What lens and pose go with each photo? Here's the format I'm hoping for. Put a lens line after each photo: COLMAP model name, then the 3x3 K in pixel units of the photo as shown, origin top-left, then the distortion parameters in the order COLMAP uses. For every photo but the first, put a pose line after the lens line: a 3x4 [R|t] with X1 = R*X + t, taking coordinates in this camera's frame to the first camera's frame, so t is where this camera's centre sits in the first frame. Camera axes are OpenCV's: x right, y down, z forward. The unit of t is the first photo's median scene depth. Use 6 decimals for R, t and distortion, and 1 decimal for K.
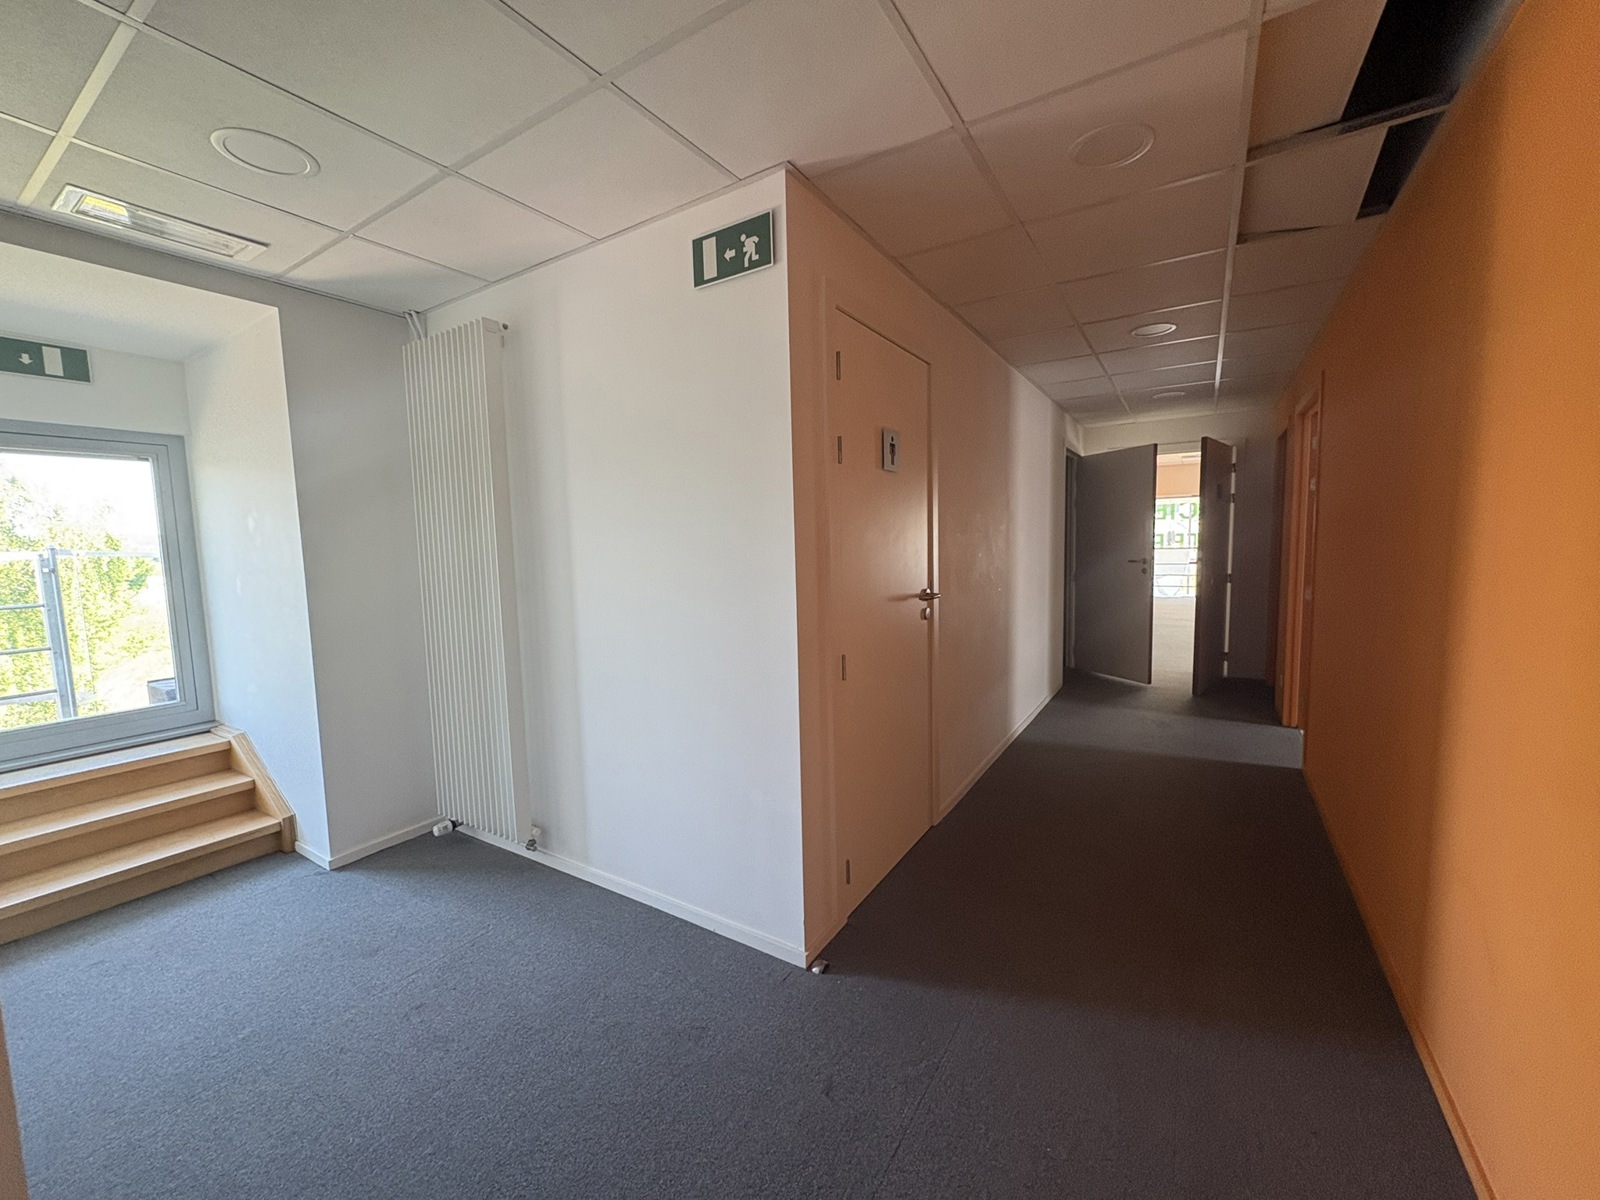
lens RADIAL K [[632.5, 0, 800.0], [0, 632.5, 600.0], [0, 0, 1]] dist [-0.008165, 0.000393]
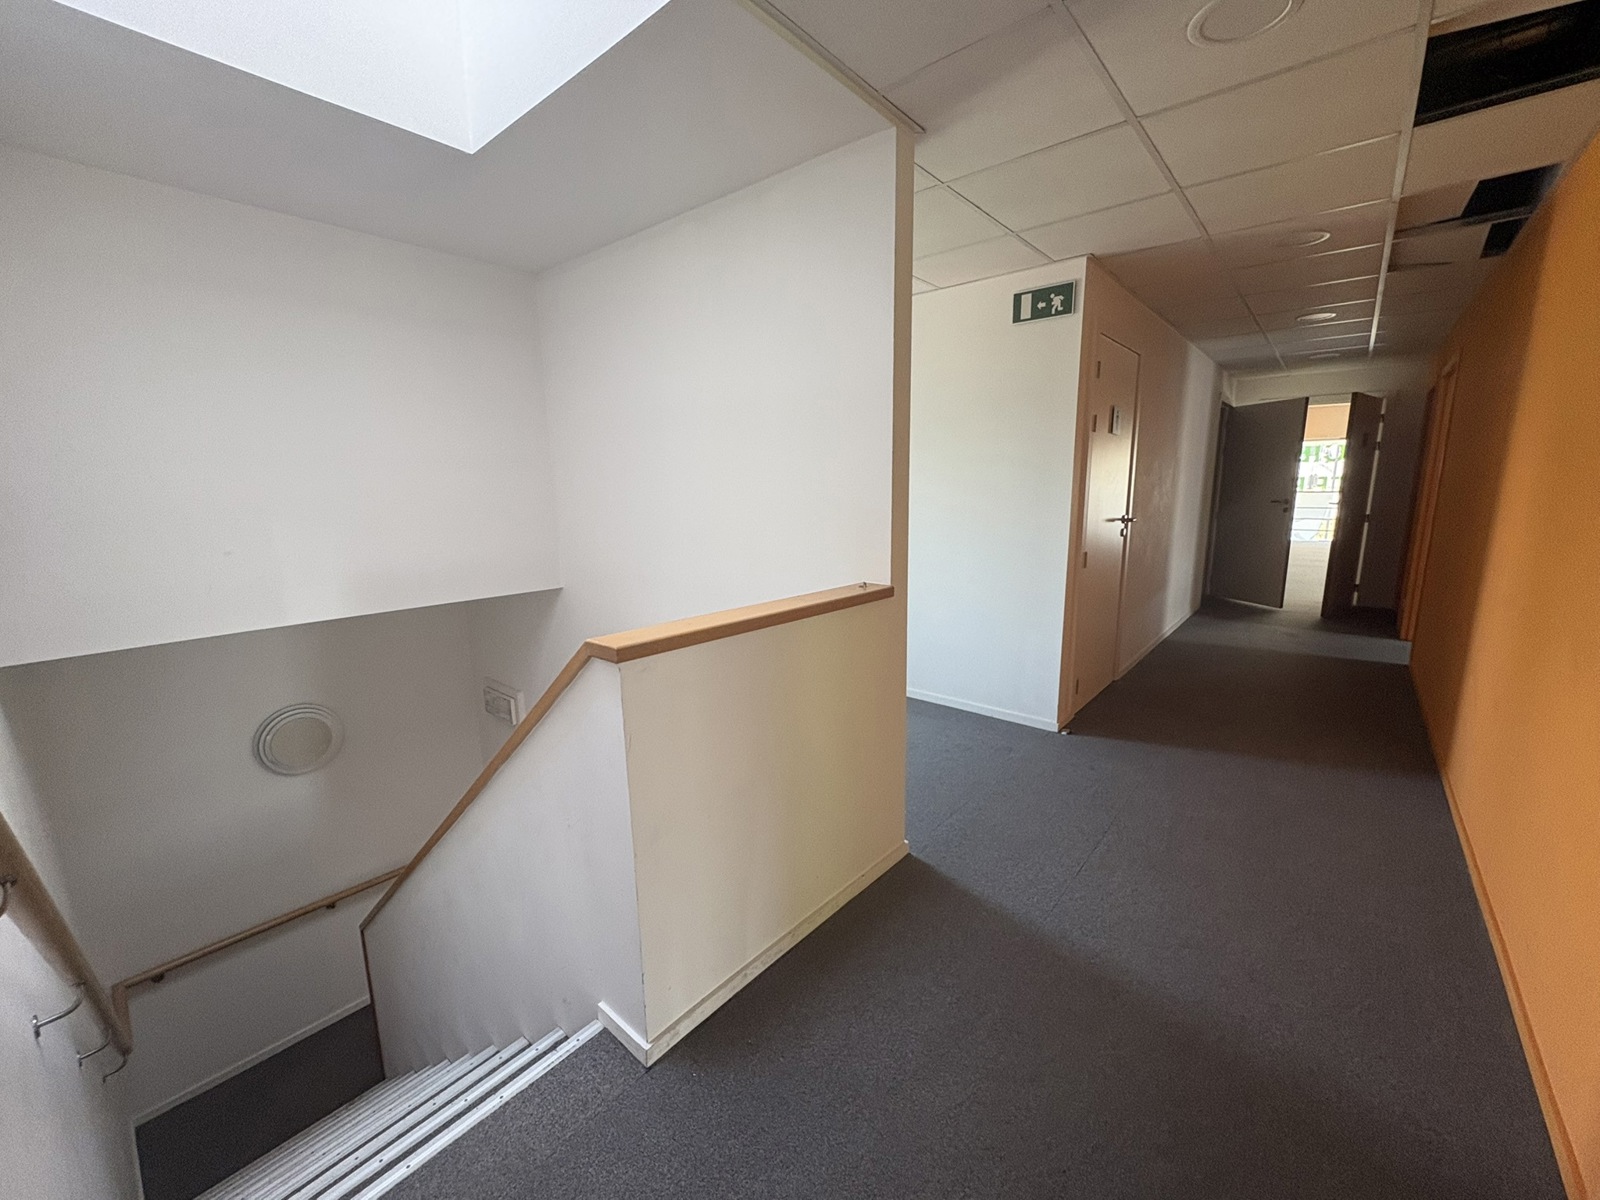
lens RADIAL K [[632.5, 0, 800.0], [0, 632.5, 600.0], [0, 0, 1]] dist [-0.008165, 0.000393]
pose [[0.989462, 0.037186, -0.139933, -0.194887], [-0.023663, 0.994994, 0.097089, 0.031752], [0.142843, -0.092755, 0.985389, -0.324758]]
